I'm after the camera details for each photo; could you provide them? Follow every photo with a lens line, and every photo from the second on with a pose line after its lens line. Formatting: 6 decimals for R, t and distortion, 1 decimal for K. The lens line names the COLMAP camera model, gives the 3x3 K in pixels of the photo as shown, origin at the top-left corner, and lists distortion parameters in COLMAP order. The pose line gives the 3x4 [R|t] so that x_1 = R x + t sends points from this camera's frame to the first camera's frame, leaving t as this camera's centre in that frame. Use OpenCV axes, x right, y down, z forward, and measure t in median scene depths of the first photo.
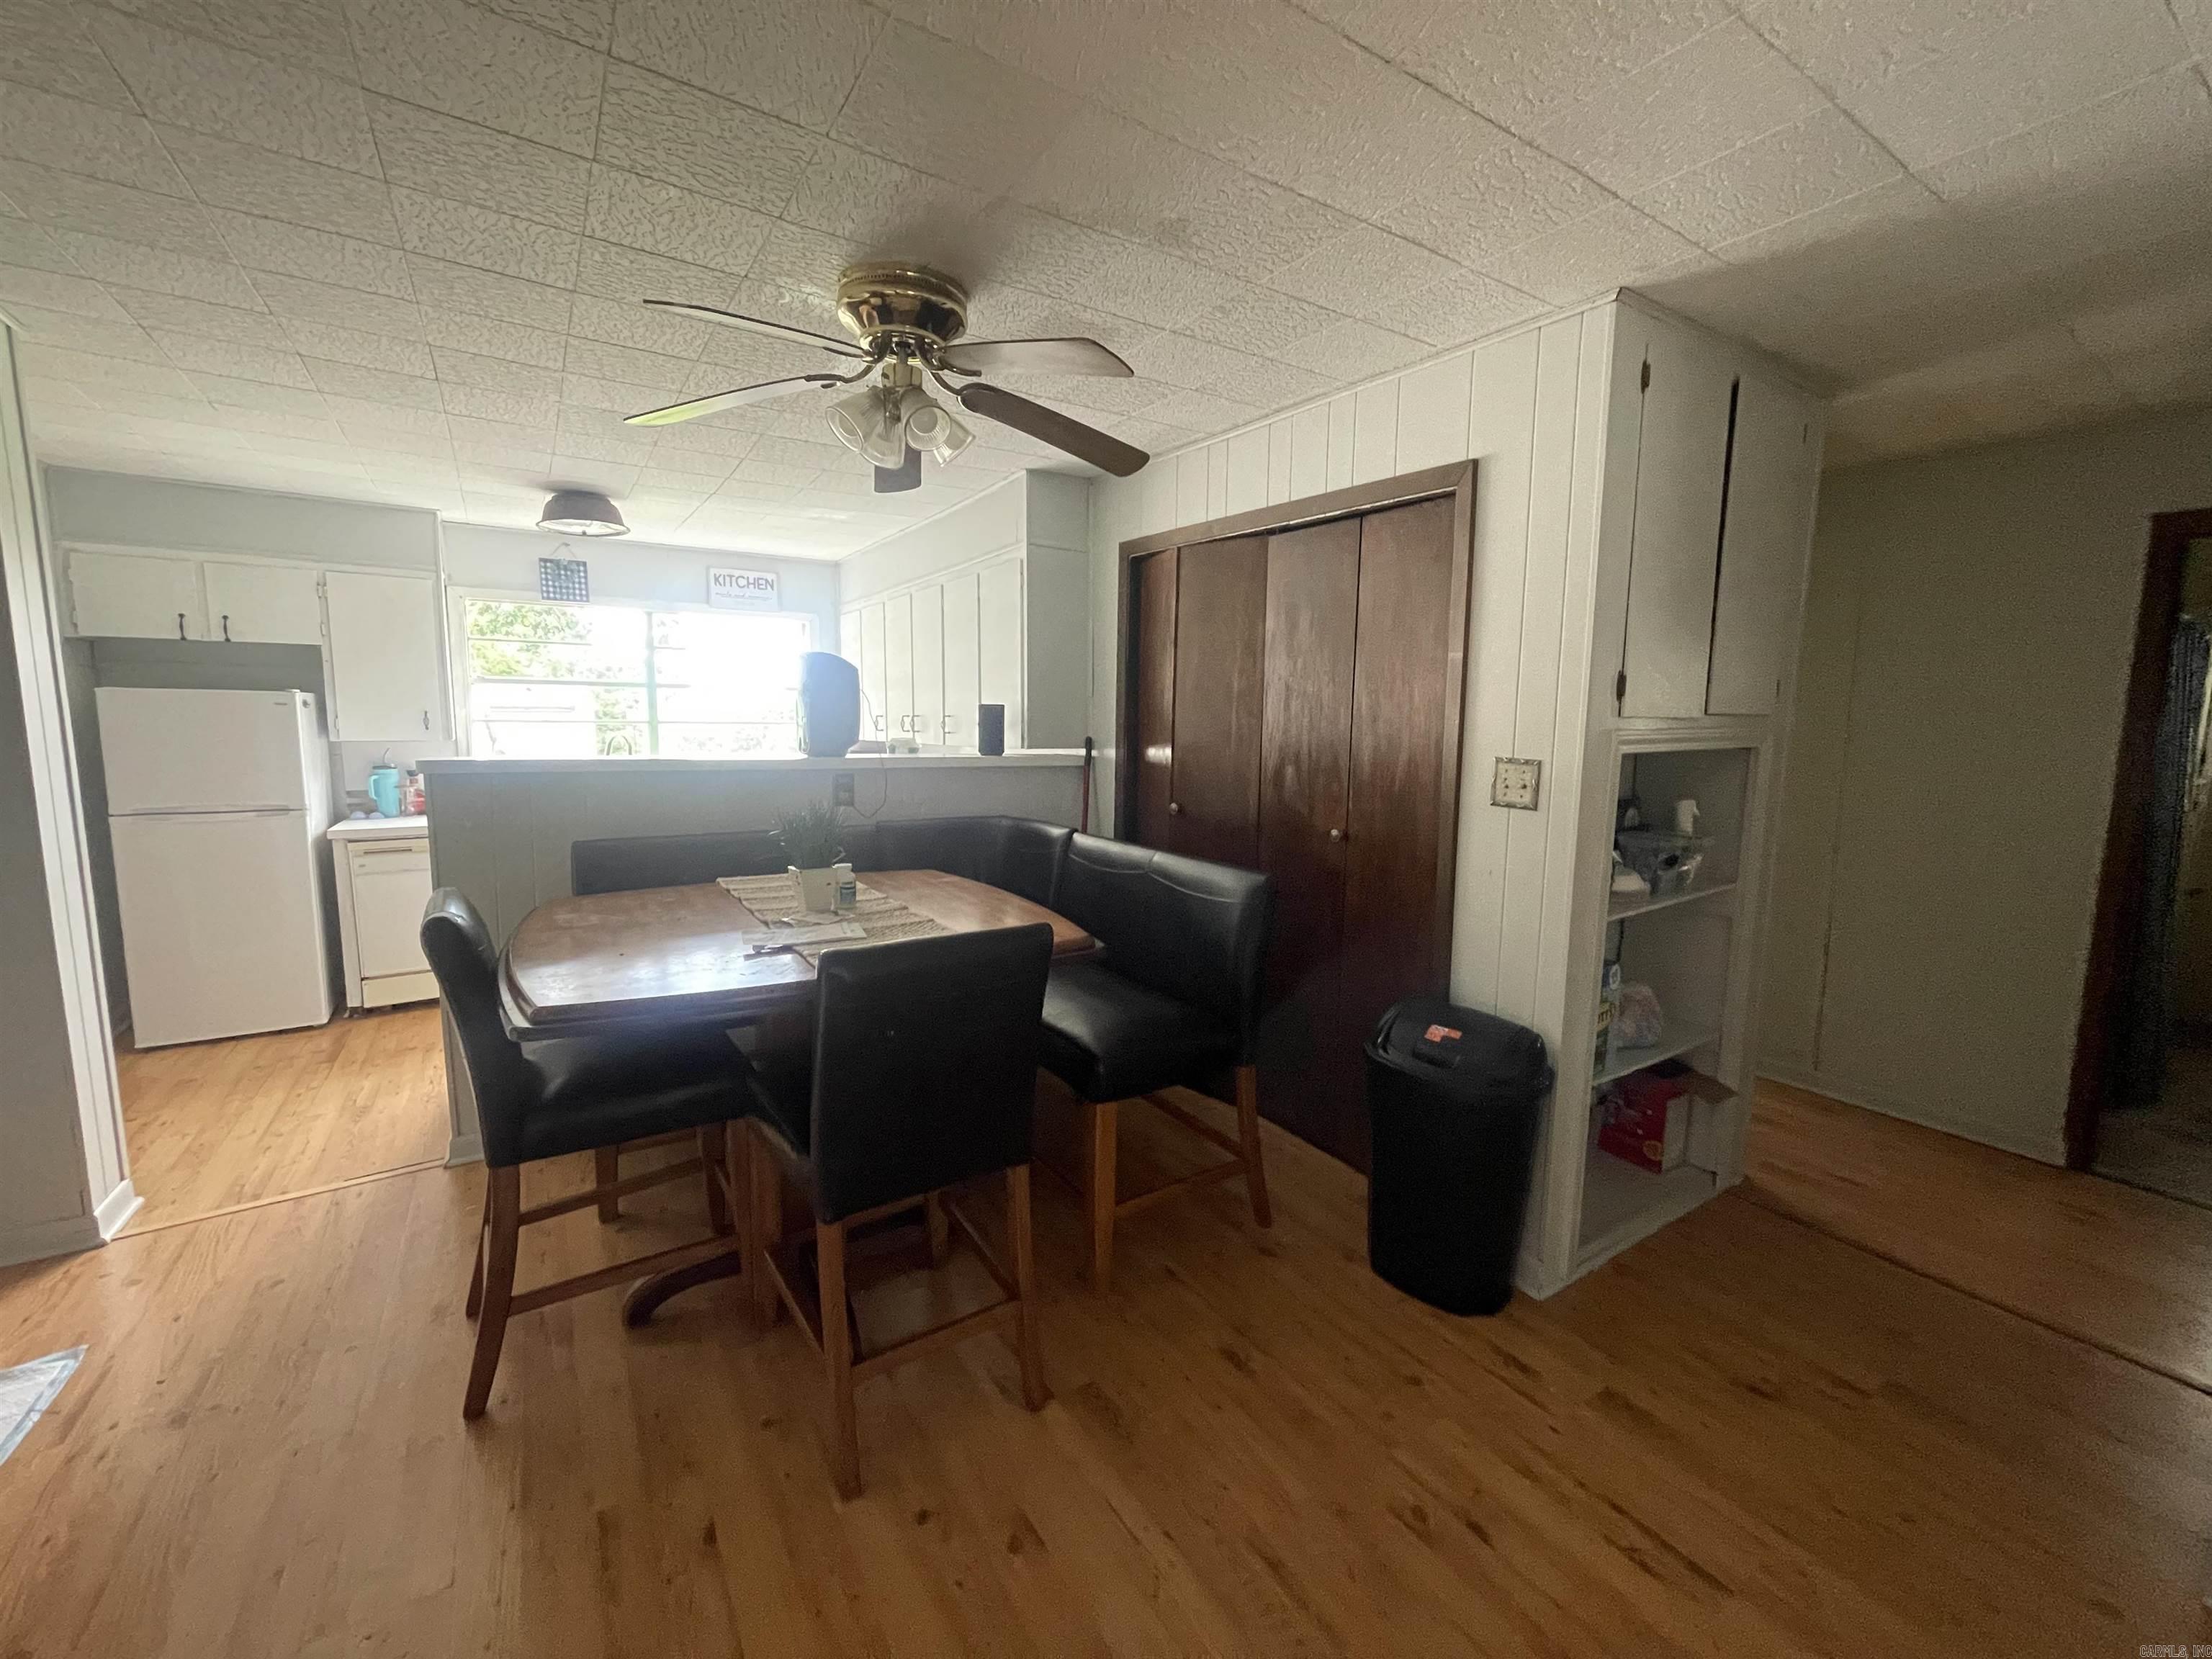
lens RADIAL K [[888.8, 0, 1099.0], [0, 888.8, 824.4], [0, 0, 1]] dist [-0.002643, 0.000063]
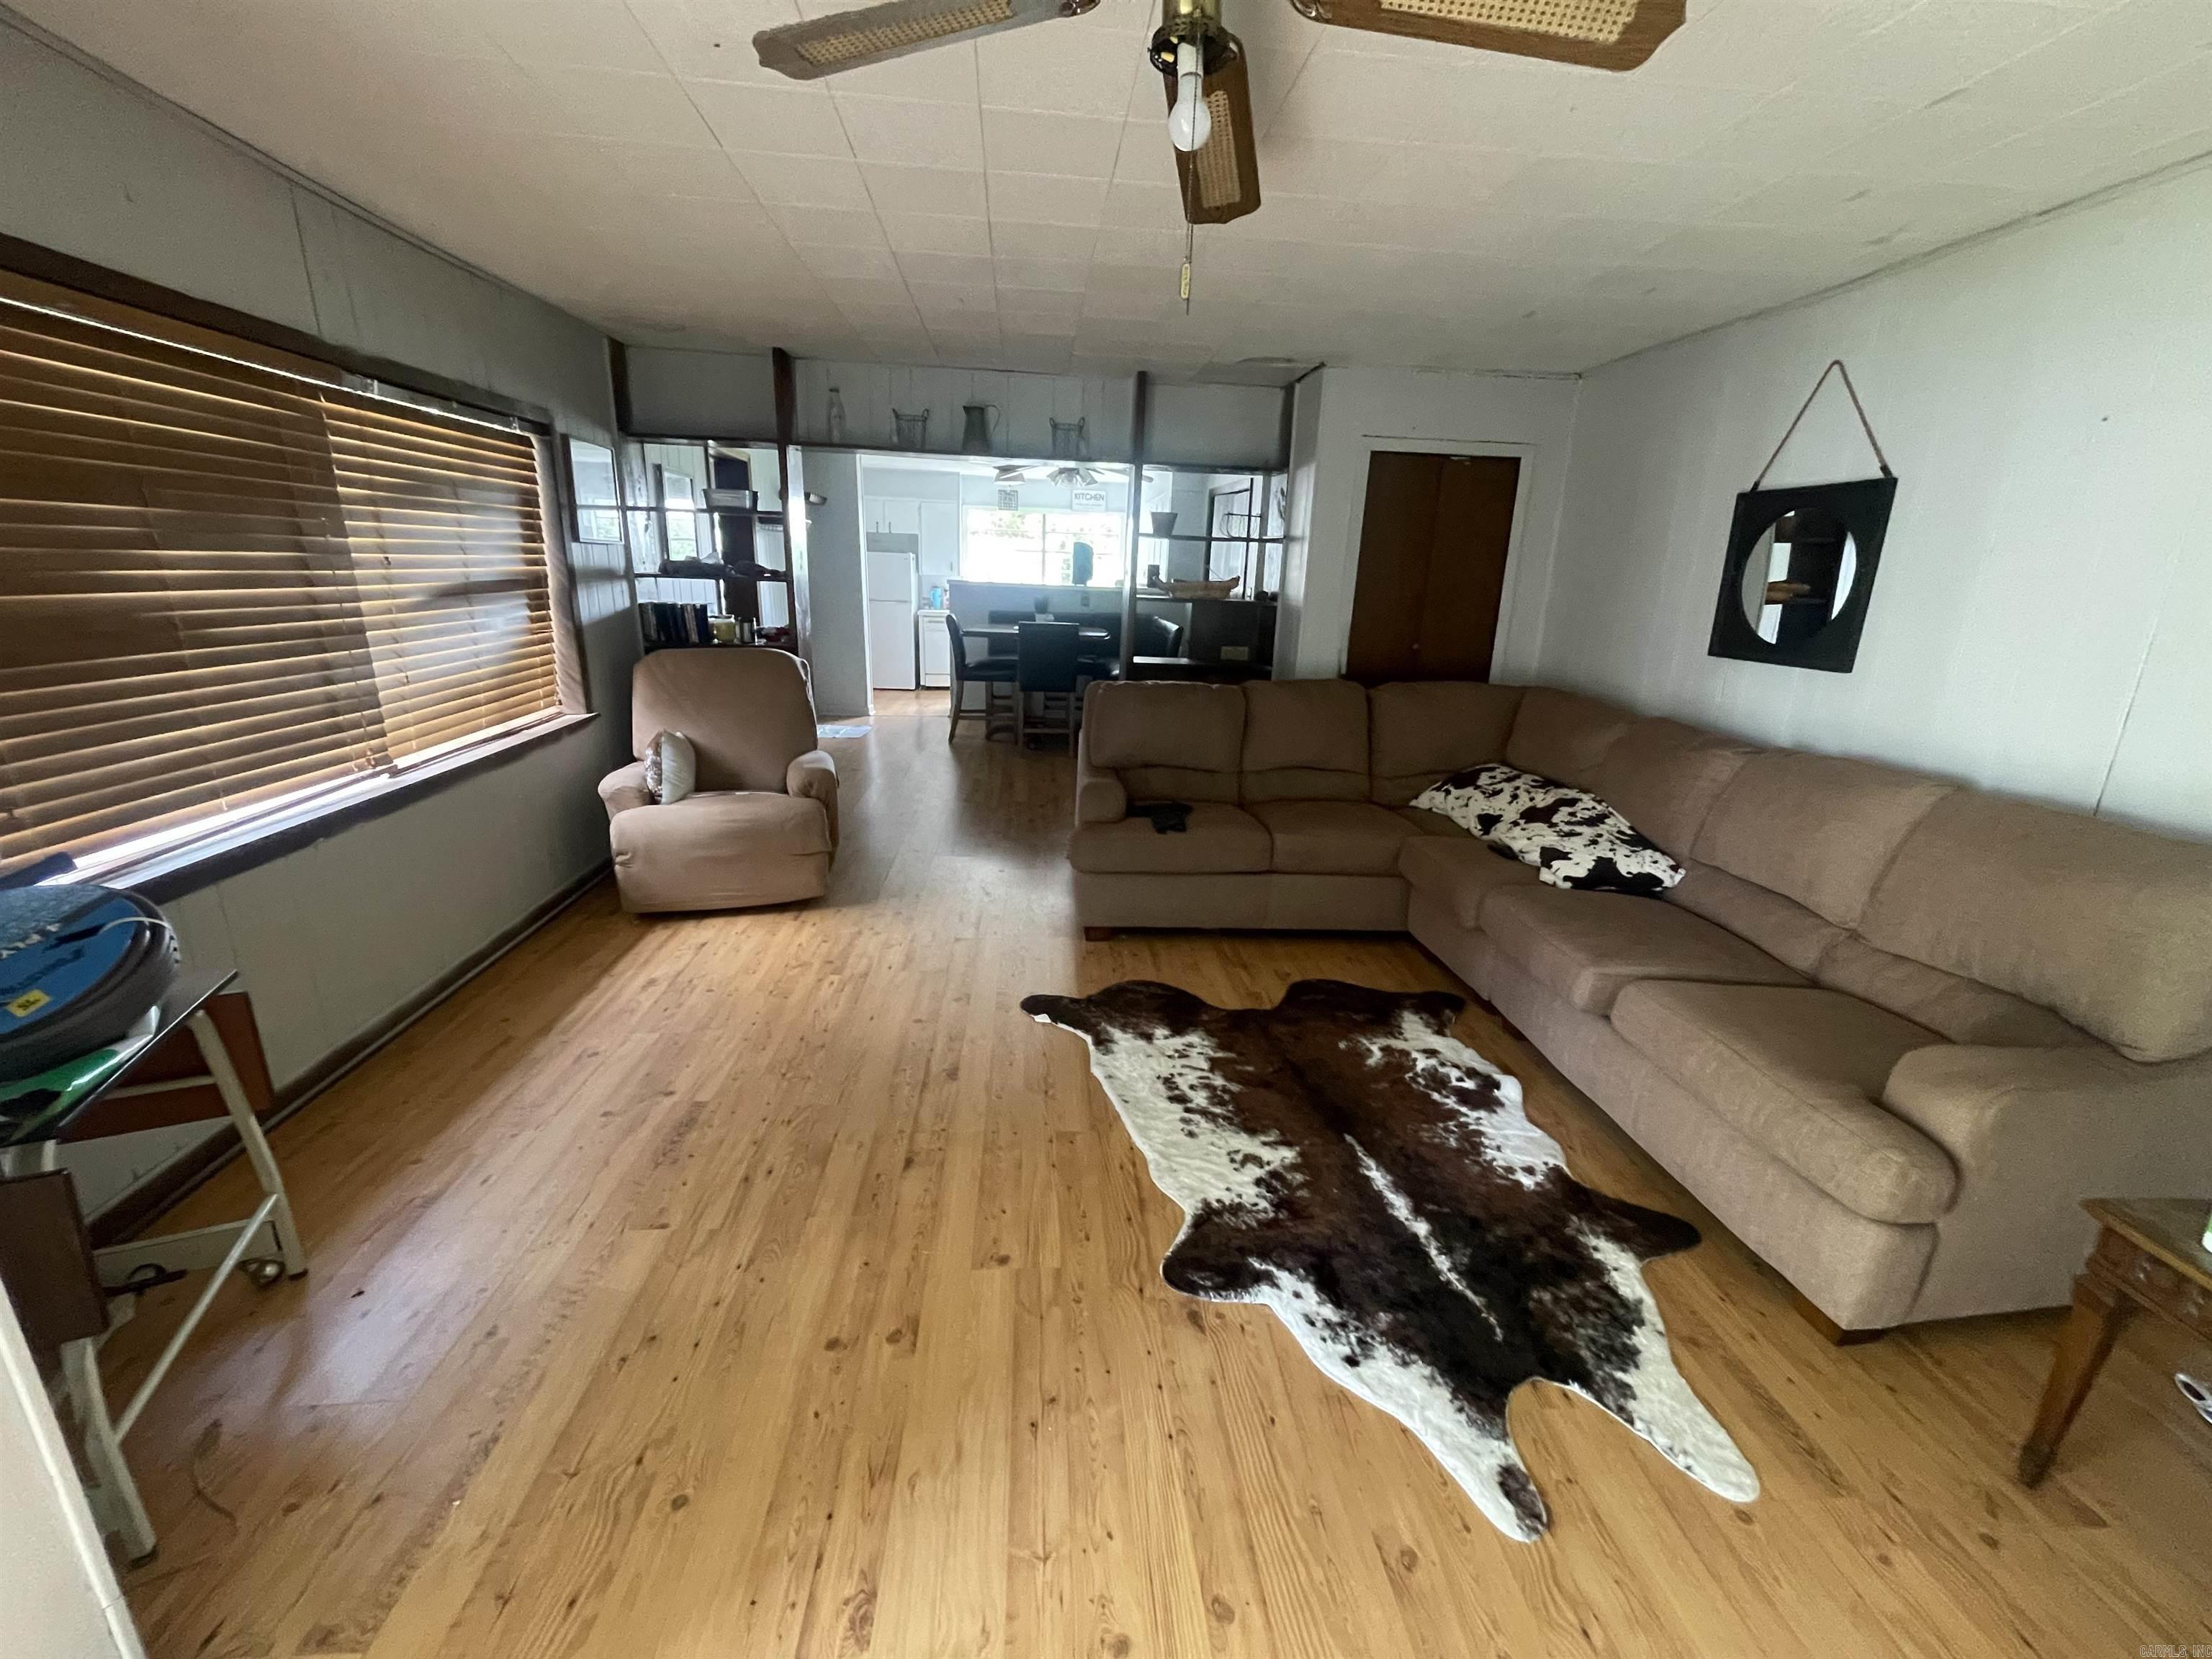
lens RADIAL K [[888.8, 0, 1101.9], [0, 888.8, 821.2], [0, 0, 1]] dist [-0.002643, 0.000063]
pose [[0.883609, 0.147698, -0.444320, 0.757837], [-0.079385, 0.982463, 0.168712, 0.118356], [0.461446, -0.113803, 0.879839, -0.992358]]
